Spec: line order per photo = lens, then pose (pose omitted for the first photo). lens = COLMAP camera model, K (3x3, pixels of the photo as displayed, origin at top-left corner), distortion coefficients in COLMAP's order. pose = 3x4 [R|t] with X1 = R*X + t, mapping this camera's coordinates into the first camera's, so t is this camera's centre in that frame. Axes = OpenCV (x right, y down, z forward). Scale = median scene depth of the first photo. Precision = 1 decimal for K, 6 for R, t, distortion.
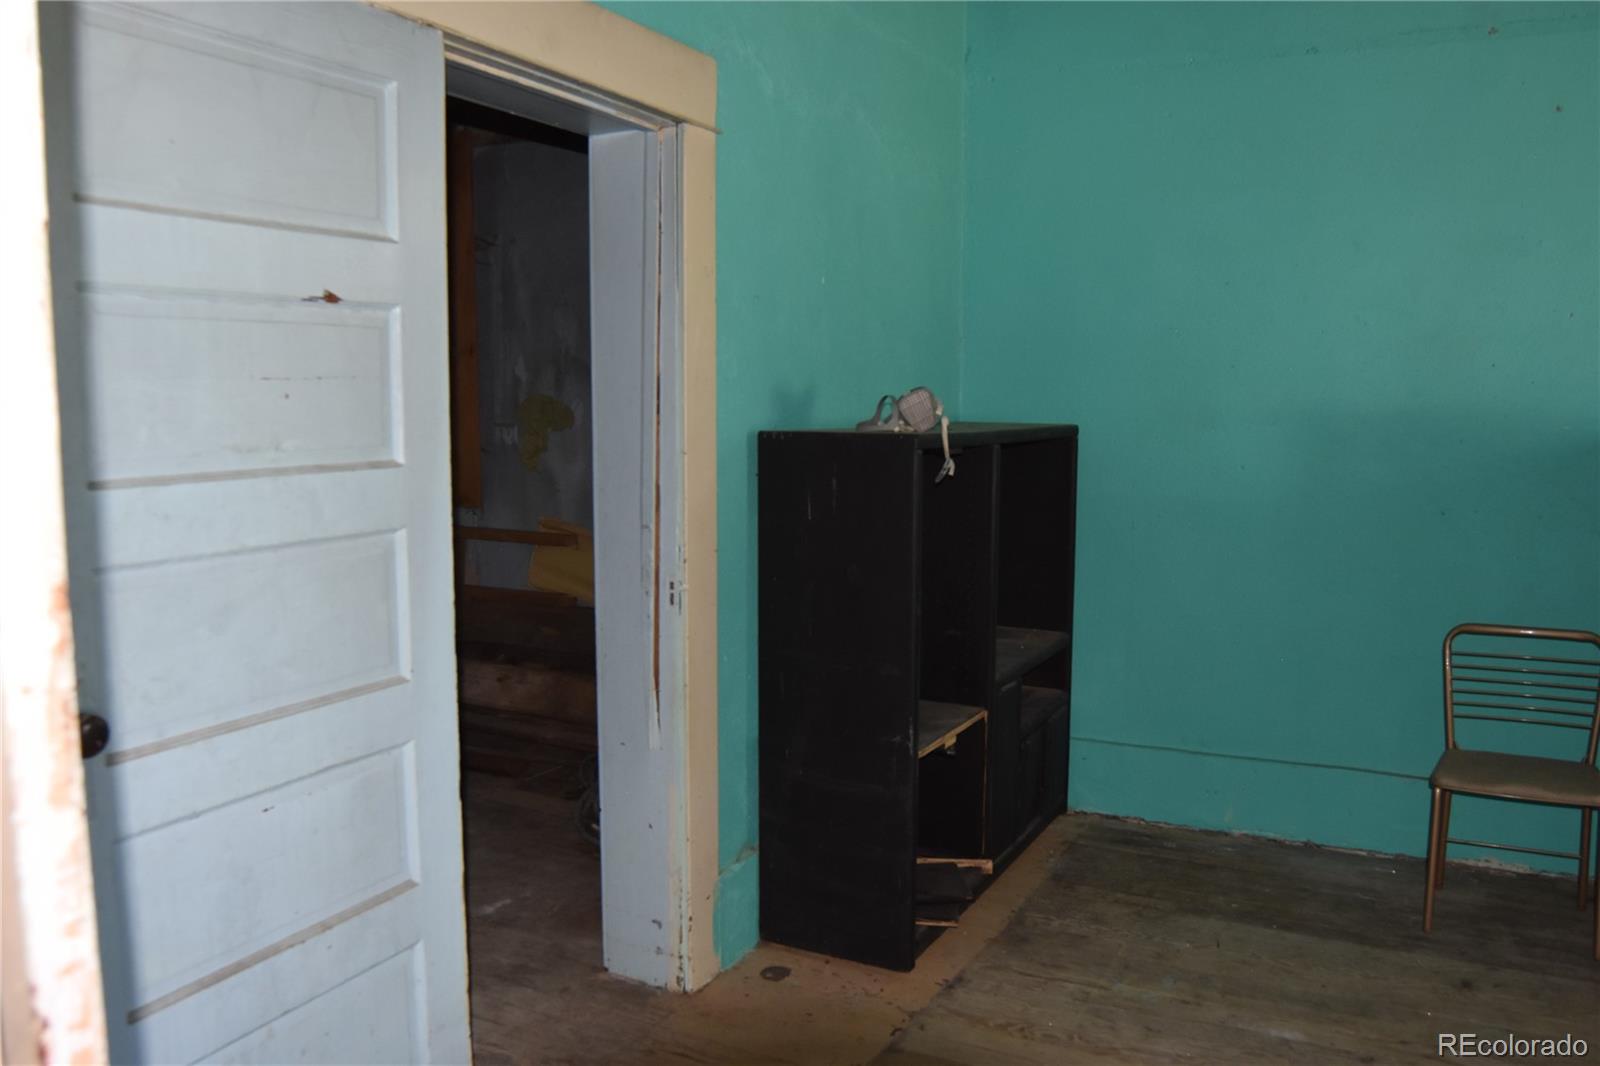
lens RADIAL K [[1257.0, 0, 800.0], [0, 1257.0, 533.0], [0, 0, 1]] dist [-0.109682, 0.062122]
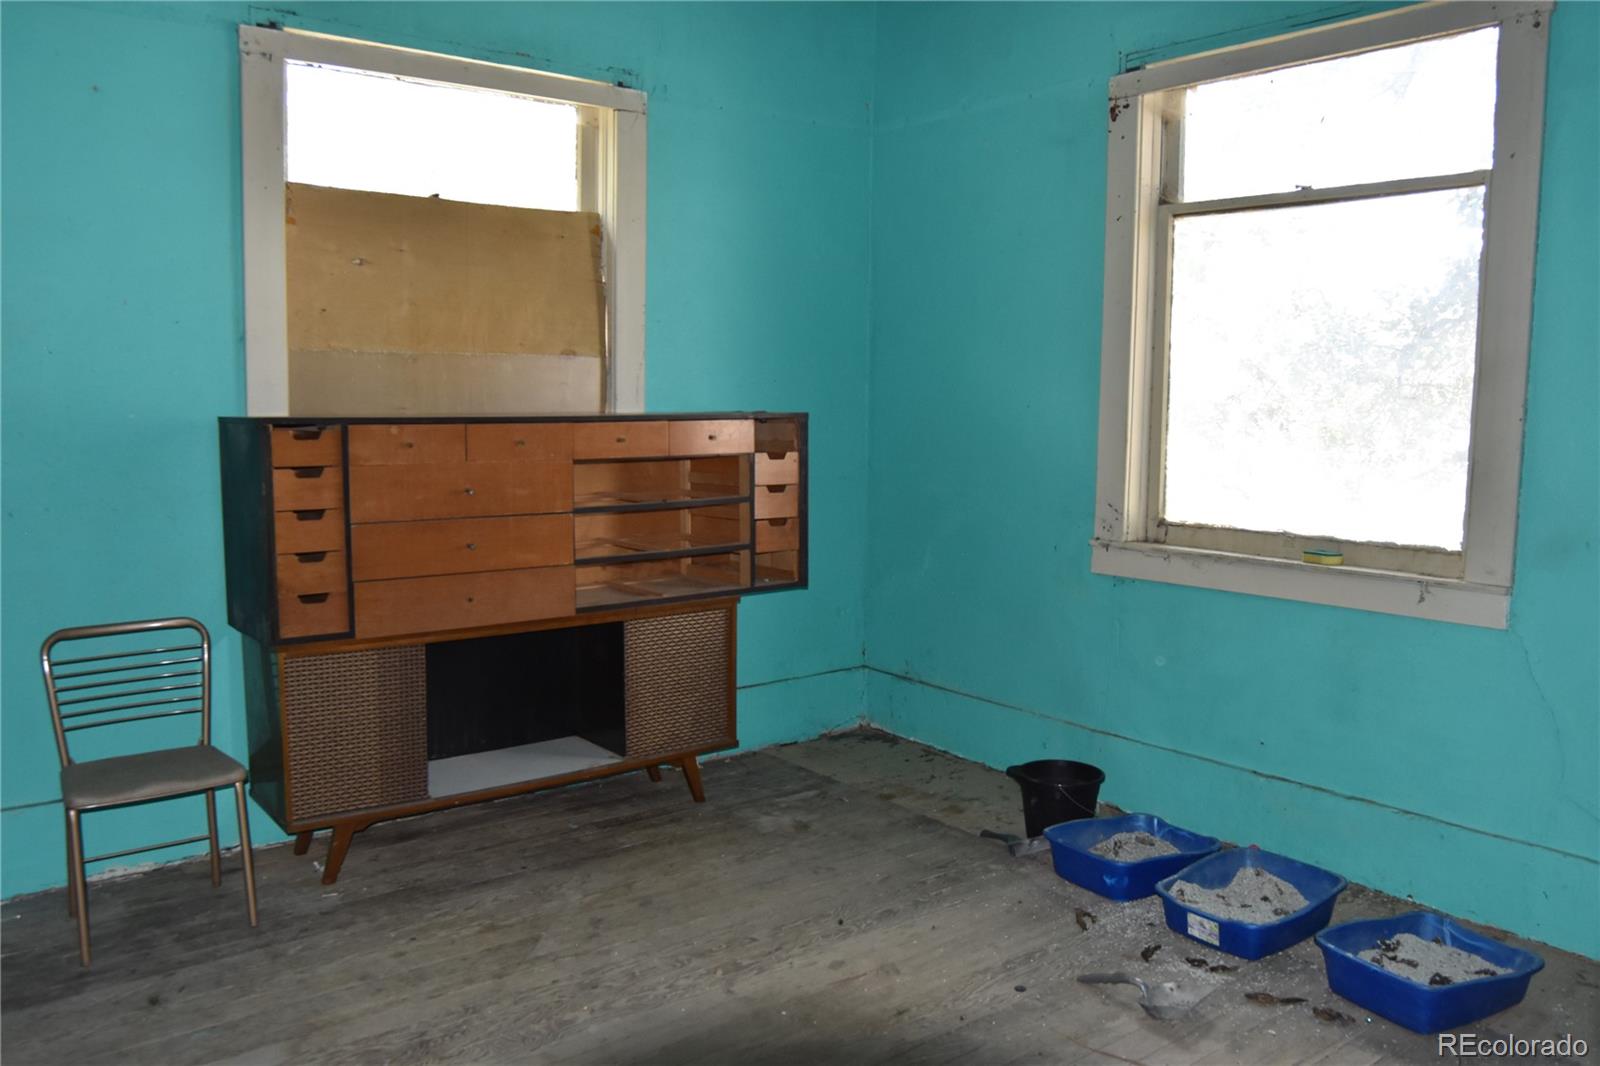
lens RADIAL K [[1257.0, 0, 800.0], [0, 1257.0, 533.0], [0, 0, 1]] dist [-0.109682, 0.062122]
pose [[0.394607, -0.098675, 0.913536, -0.075494], [0.091429, 0.993500, 0.067818, -0.010838], [-0.914290, 0.056762, 0.401063, 0.114819]]
